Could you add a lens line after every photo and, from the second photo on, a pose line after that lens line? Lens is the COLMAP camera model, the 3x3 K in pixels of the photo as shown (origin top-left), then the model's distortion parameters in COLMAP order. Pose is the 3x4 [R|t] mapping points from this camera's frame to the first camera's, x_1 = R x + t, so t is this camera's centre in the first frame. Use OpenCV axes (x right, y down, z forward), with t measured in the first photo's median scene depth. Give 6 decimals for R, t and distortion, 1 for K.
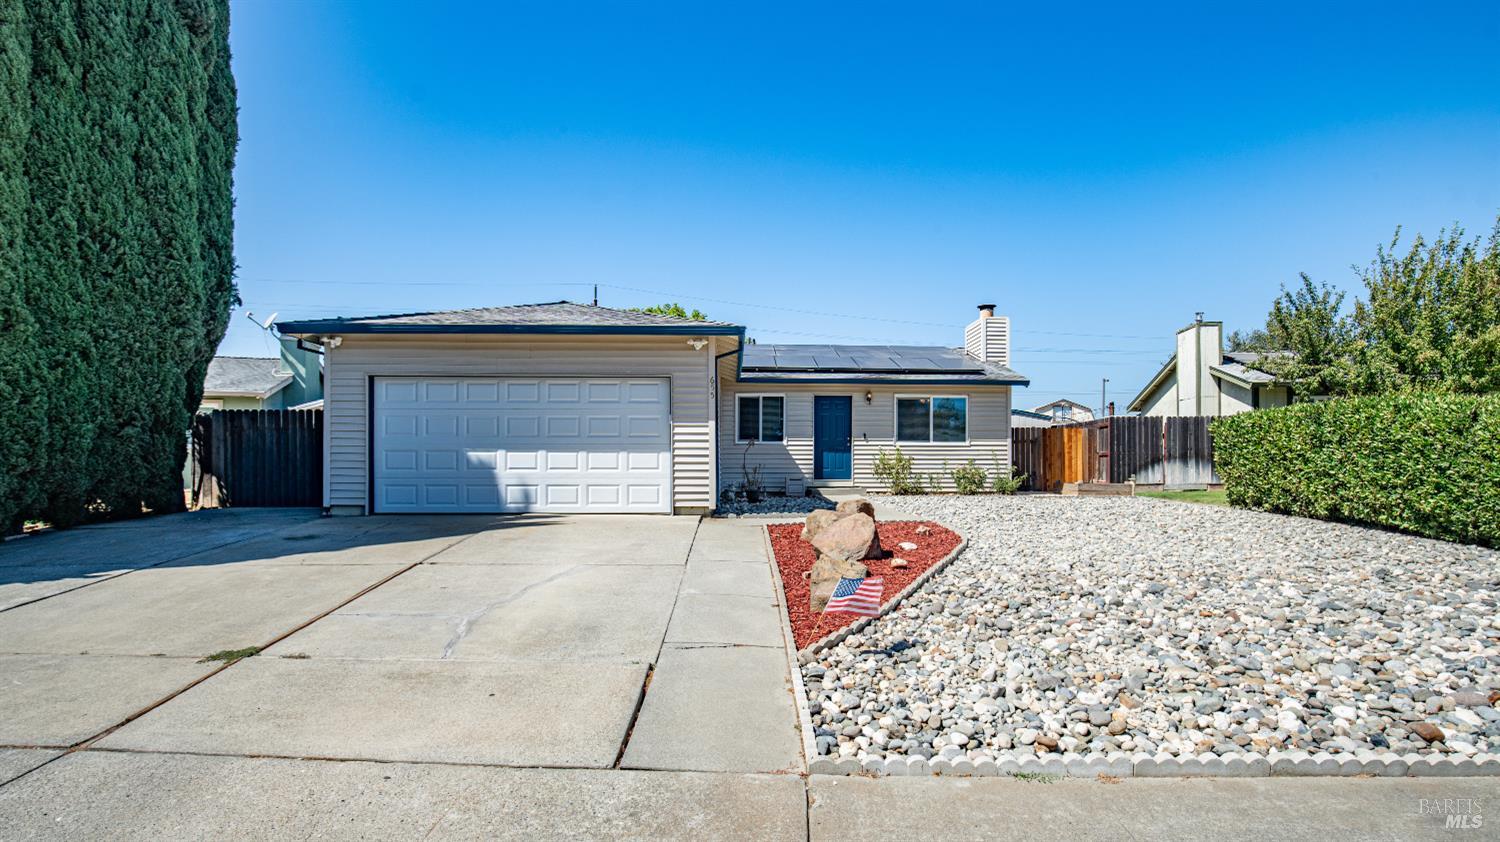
lens RADIAL K [[707.8, 0, 757.9], [0, 707.8, 458.5], [0, 0, 1]] dist [-0.000968, -0.000021]
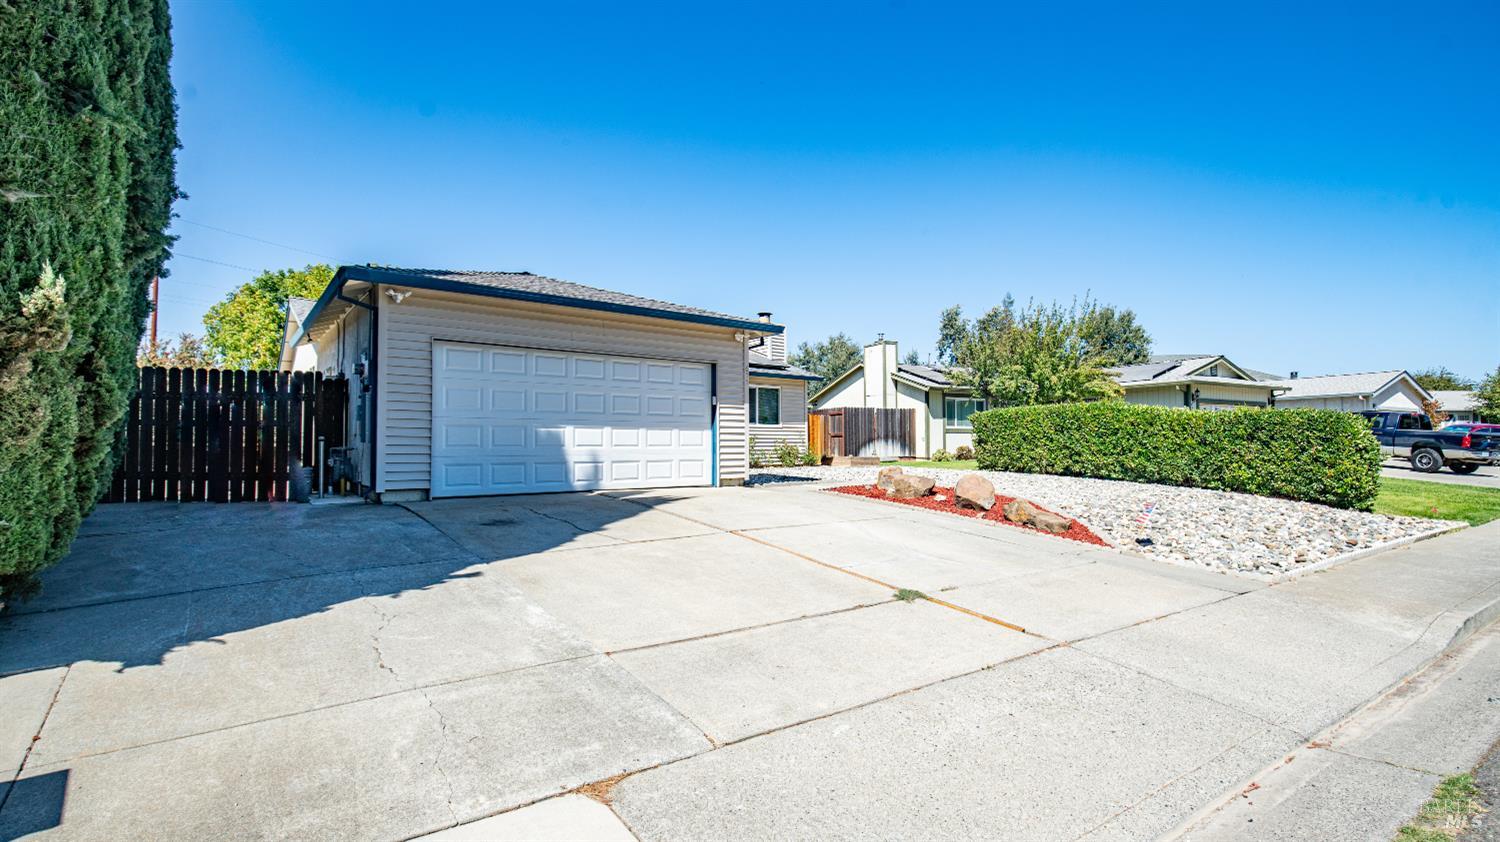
lens RADIAL K [[699.1, 0, 755.2], [0, 699.1, 426.3], [0, 0, 1]] dist [-0.008896, -0.000500]
pose [[0.808316, 0.014015, 0.588582, -0.663324], [-0.003003, 0.999802, -0.019683, 0.005239], [-0.588741, 0.014143, 0.808198, 0.070108]]
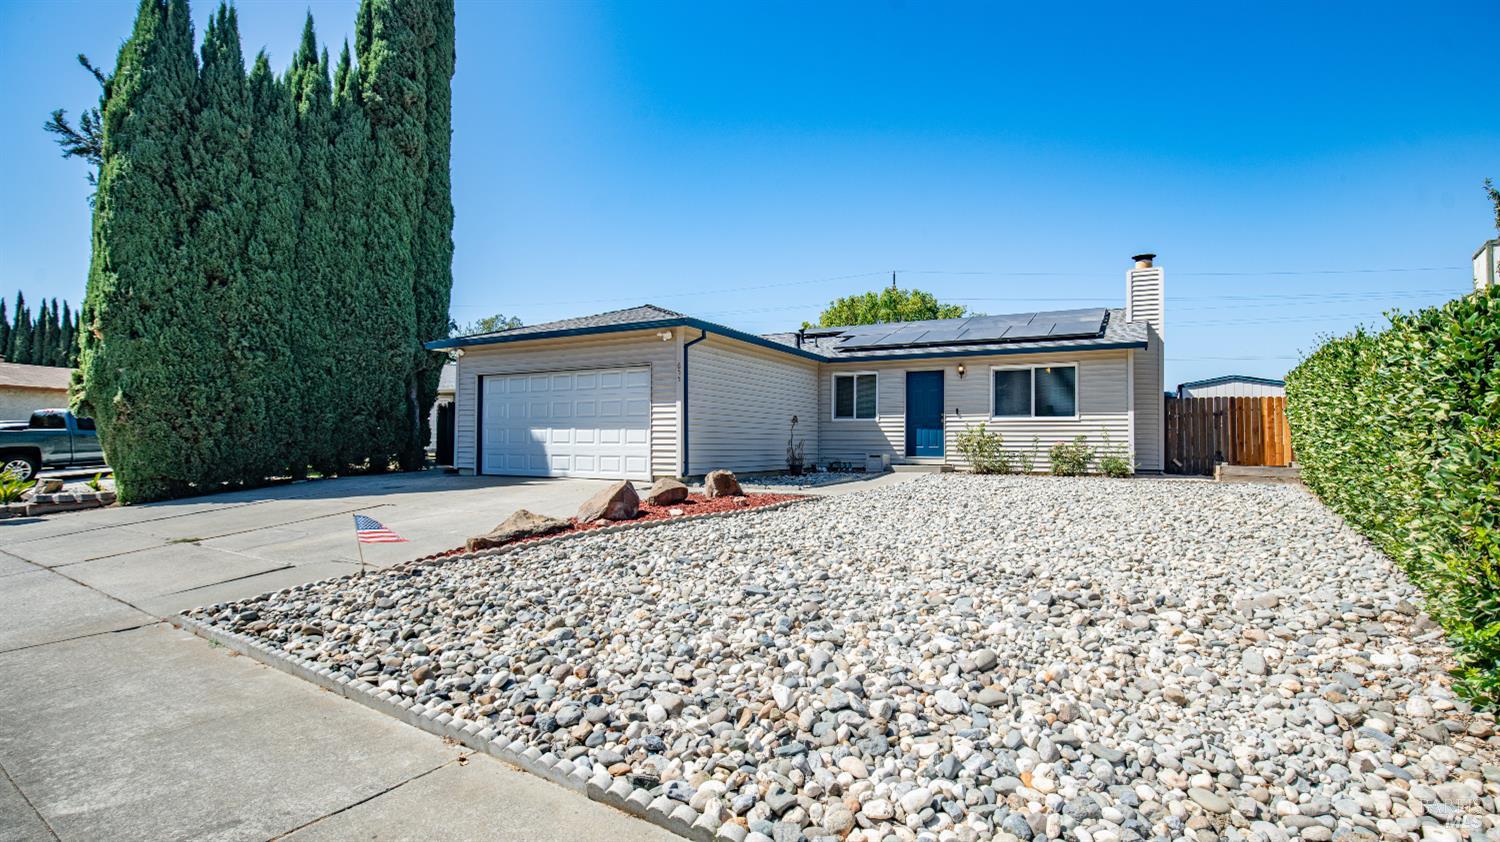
lens RADIAL K [[699.1, 0, 755.2], [0, 699.1, 426.3], [0, 0, 1]] dist [-0.008896, -0.000500]
pose [[0.868133, -0.008964, -0.496251, 0.556686], [0.000090, 0.999840, -0.017902, 0.006998], [0.496332, 0.015496, 0.867995, 0.073351]]
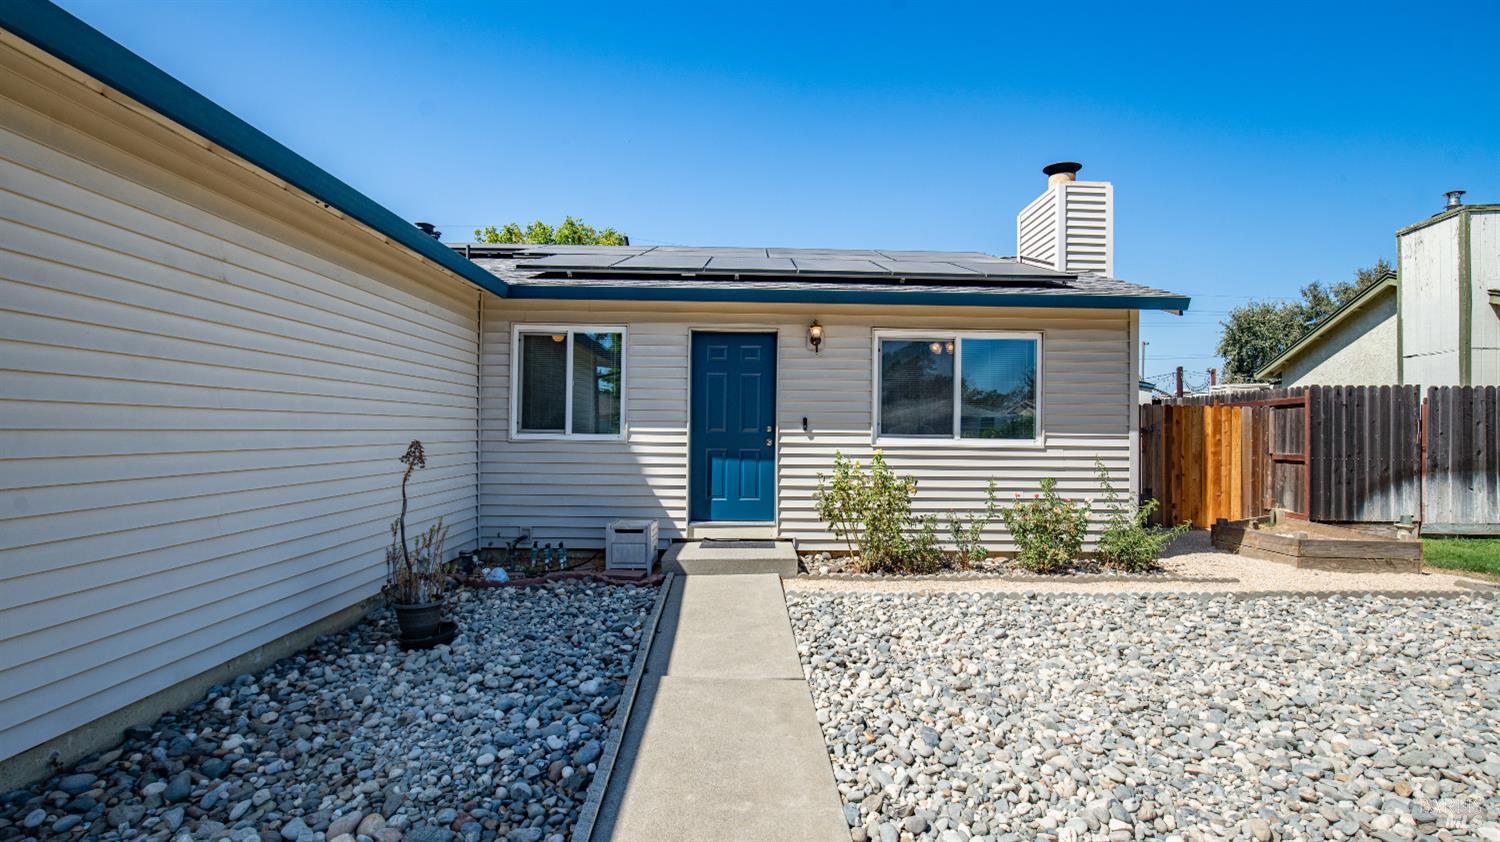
lens RADIAL K [[699.1, 0, 755.2], [0, 699.1, 426.3], [0, 0, 1]] dist [-0.008896, -0.000500]
pose [[0.999912, 0.009288, -0.009503, 0.180940], [-0.009257, 0.999952, 0.003325, -0.045973], [0.009533, -0.003236, 0.999949, 0.827284]]
